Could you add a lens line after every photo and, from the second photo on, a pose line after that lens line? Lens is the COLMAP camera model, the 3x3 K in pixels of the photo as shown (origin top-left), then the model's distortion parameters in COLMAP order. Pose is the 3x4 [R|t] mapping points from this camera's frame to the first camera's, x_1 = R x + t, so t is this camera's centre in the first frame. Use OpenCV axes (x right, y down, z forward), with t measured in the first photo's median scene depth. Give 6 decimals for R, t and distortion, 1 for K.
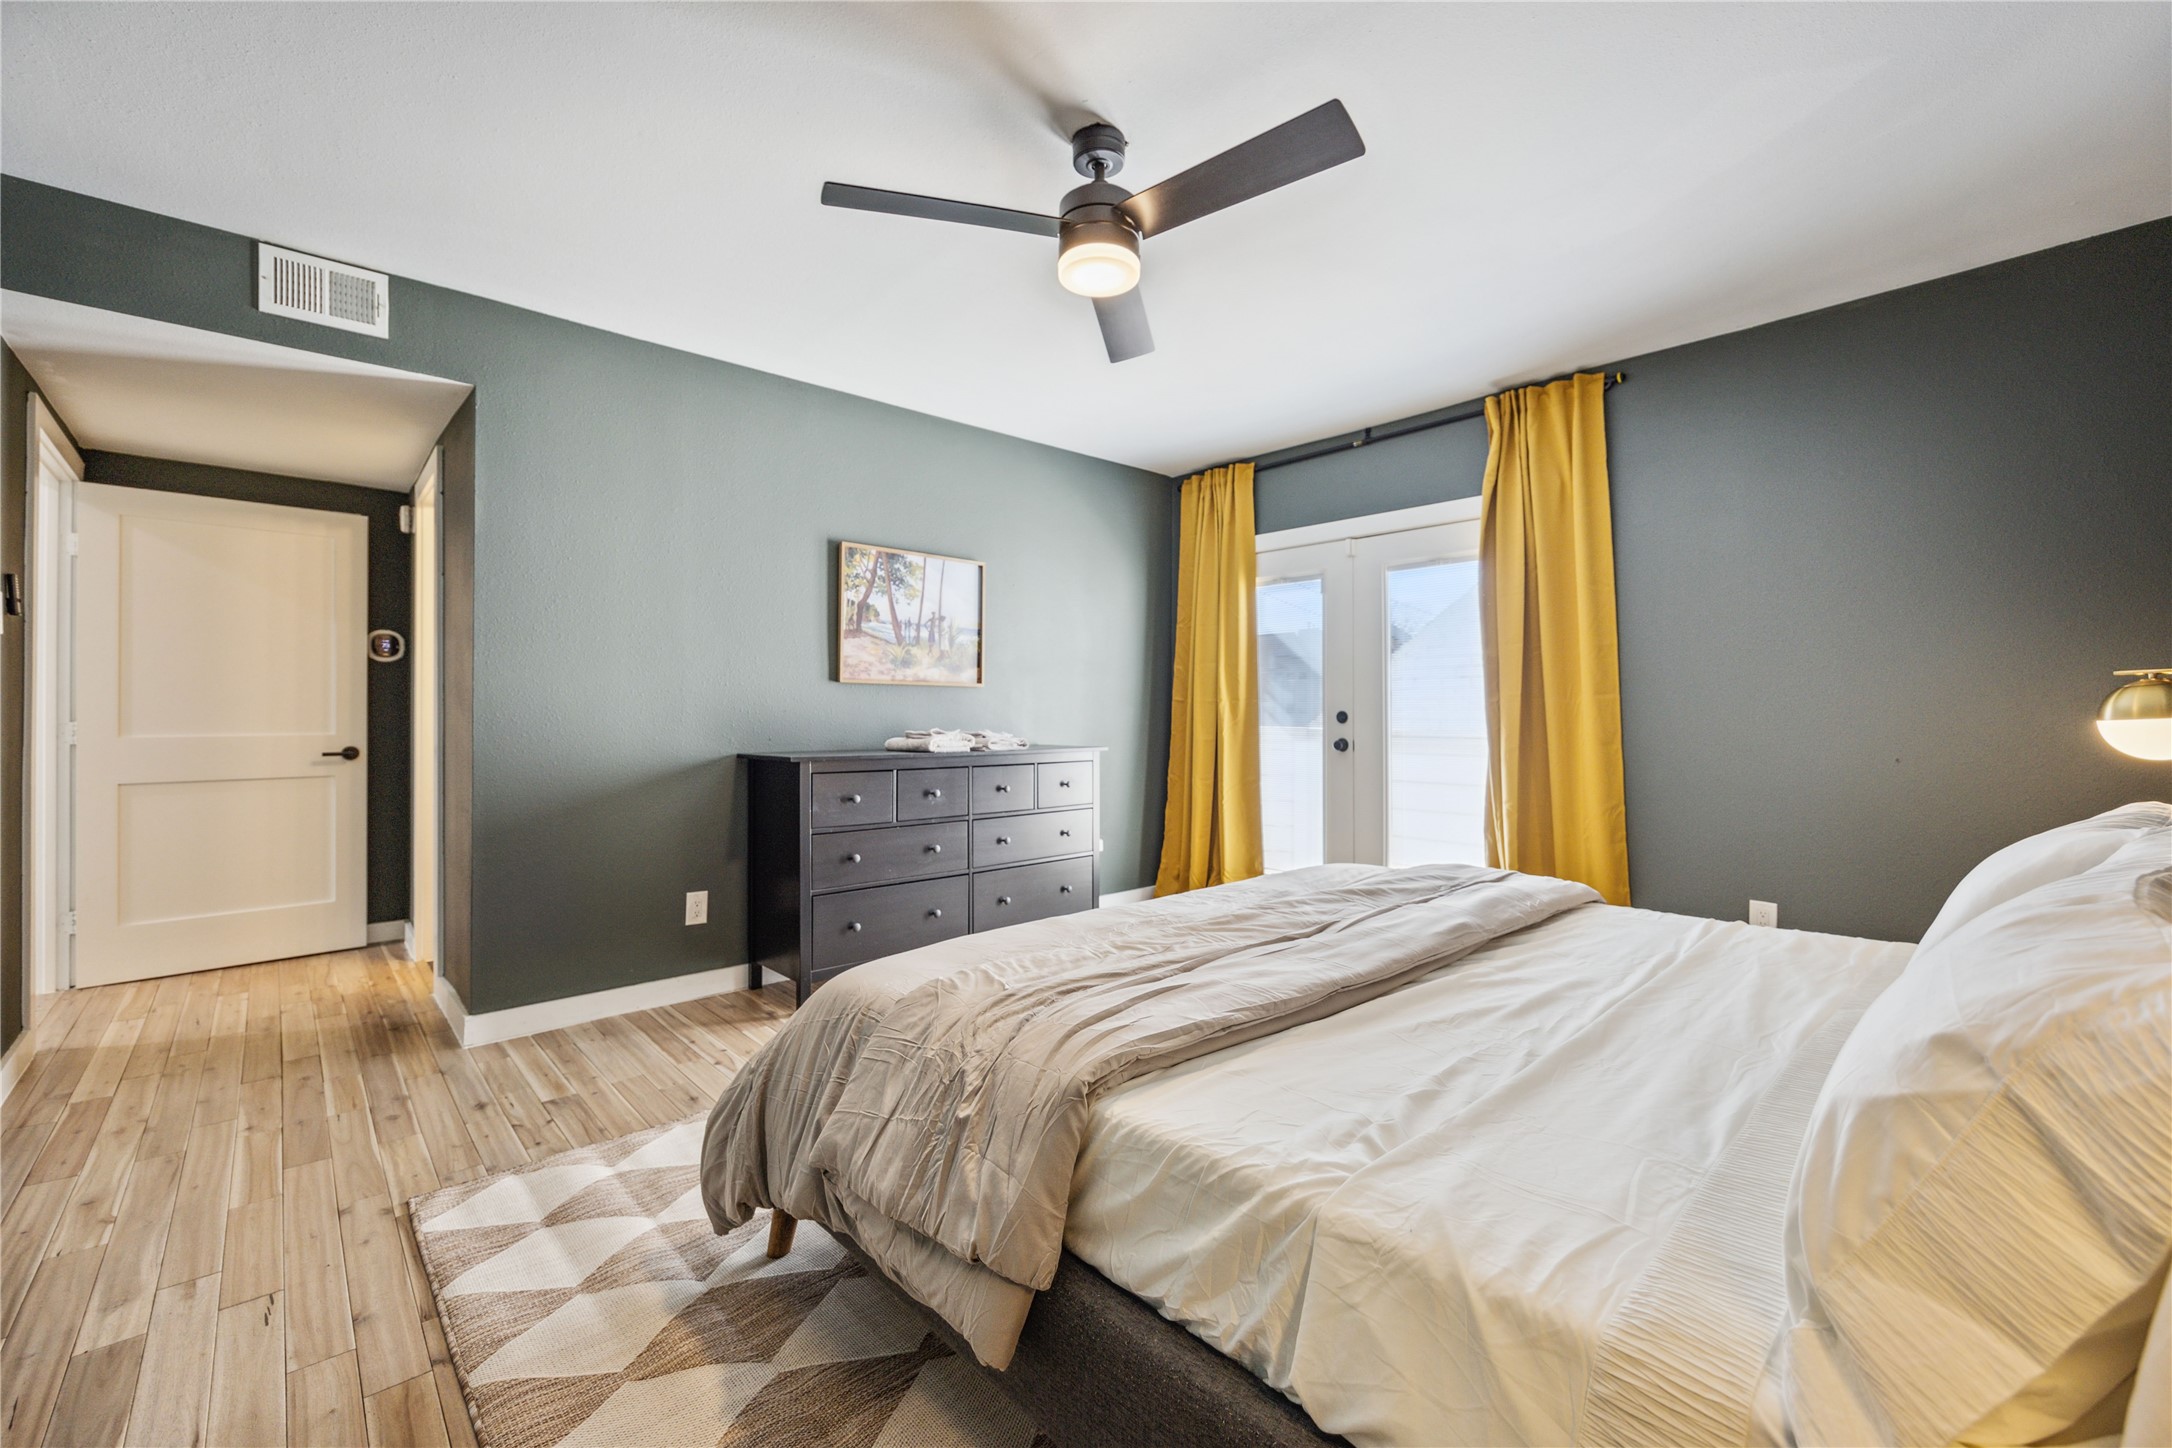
lens RADIAL K [[890.8, 0, 1095.5], [0, 890.8, 717.0], [0, 0, 1]] dist [-0.002136, -0.000414]
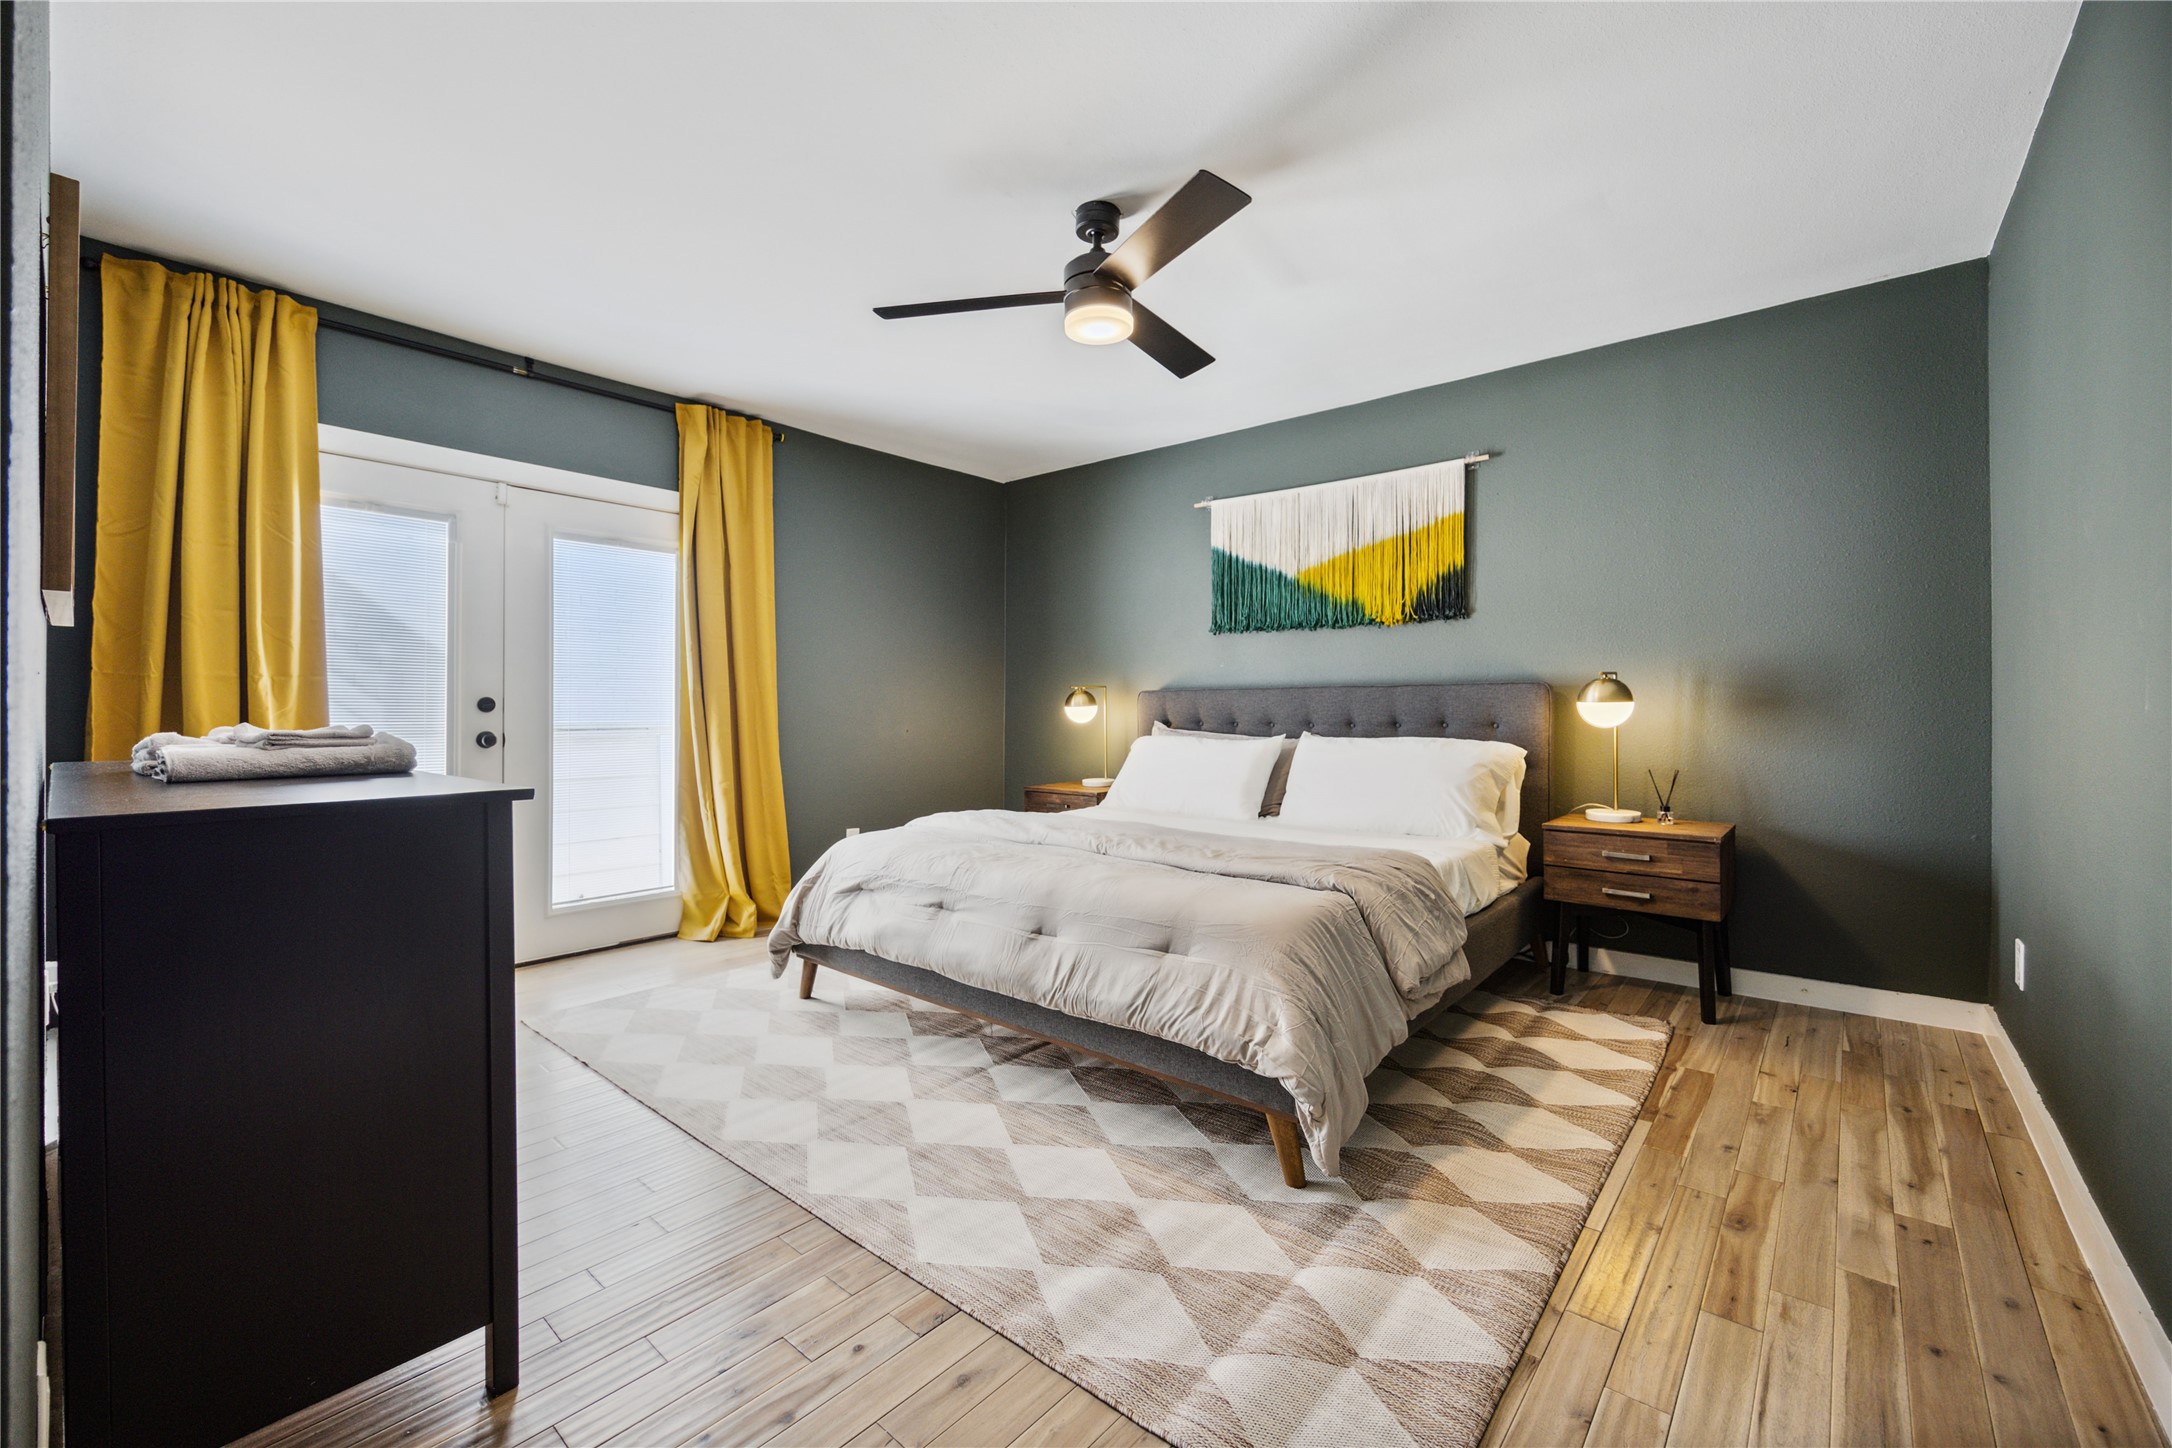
lens RADIAL K [[890.8, 0, 1095.5], [0, 890.8, 717.0], [0, 0, 1]] dist [-0.002136, -0.000414]
pose [[-0.120962, -0.006979, 0.992633, -0.598417], [0.001527, 0.999973, 0.007216, 0.006650], [-0.992656, 0.002389, -0.120948, 0.583002]]
